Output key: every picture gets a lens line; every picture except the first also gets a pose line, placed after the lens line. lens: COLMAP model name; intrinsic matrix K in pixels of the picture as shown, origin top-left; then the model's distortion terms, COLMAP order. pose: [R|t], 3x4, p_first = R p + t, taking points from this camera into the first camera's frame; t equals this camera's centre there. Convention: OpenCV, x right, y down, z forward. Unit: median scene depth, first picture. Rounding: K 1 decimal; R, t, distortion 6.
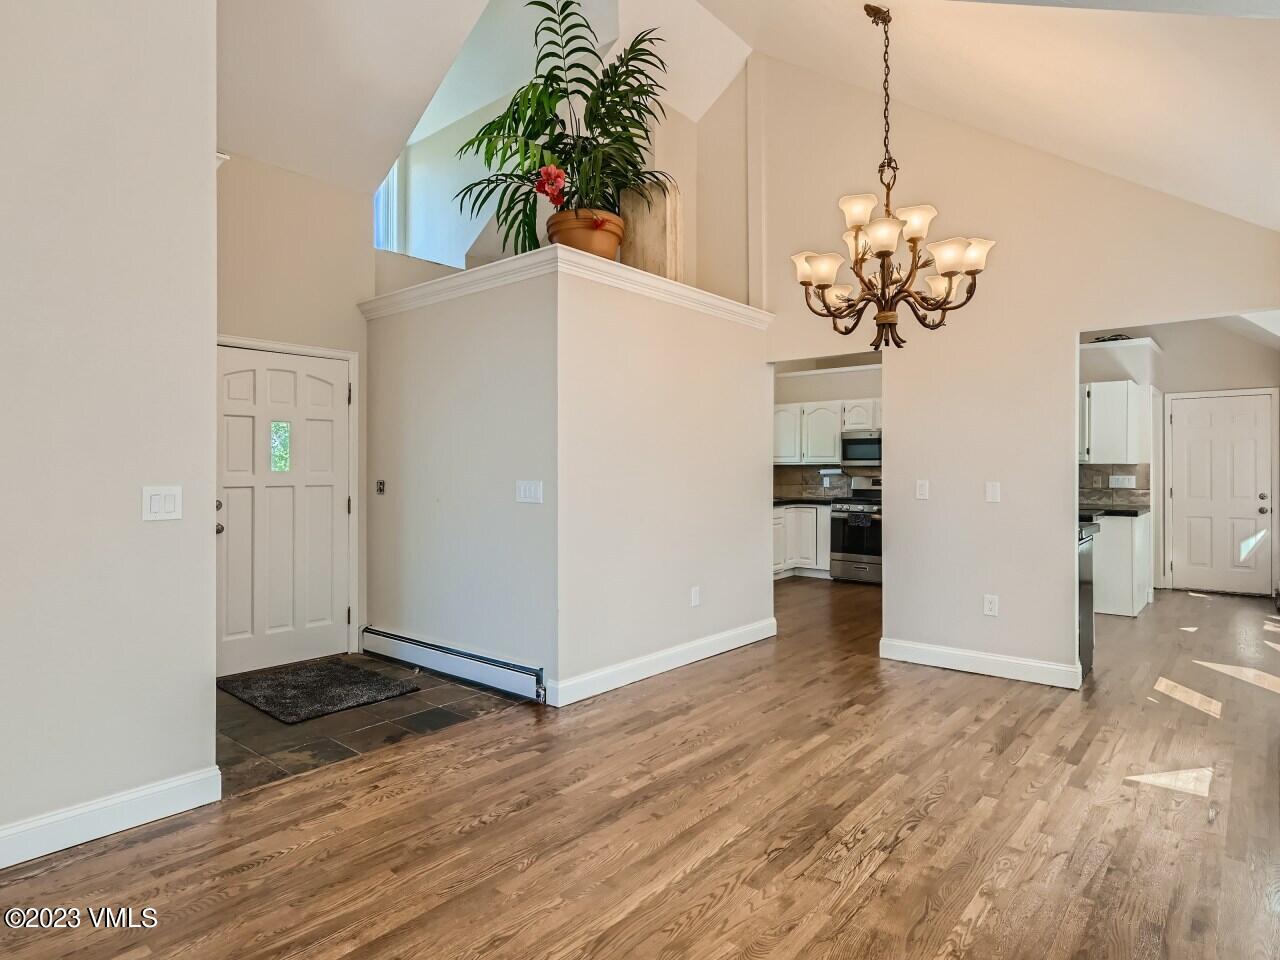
lens RADIAL K [[723.6, 0, 640.5], [0, 723.6, 469.8], [0, 0, 1]] dist [-0.003863, -0.000479]
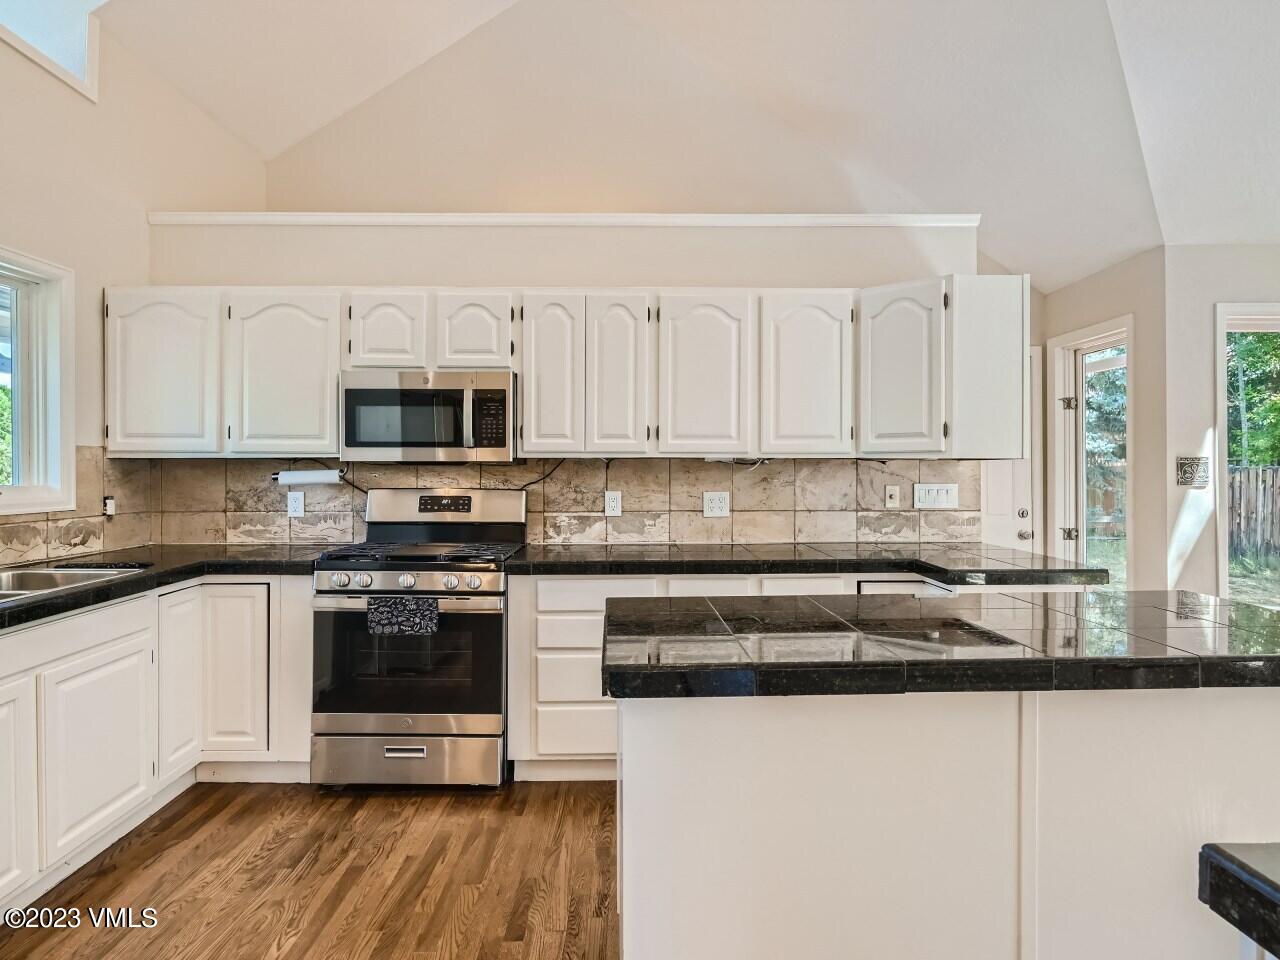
lens RADIAL K [[723.6, 0, 641.6], [0, 723.6, 469.6], [0, 0, 1]] dist [-0.003863, -0.000479]
pose [[0.751222, 0.003000, 0.660043, 0.150350], [0.000327, 0.999988, -0.004918, 0.000431], [-0.660050, 0.003910, 0.751212, 0.627757]]
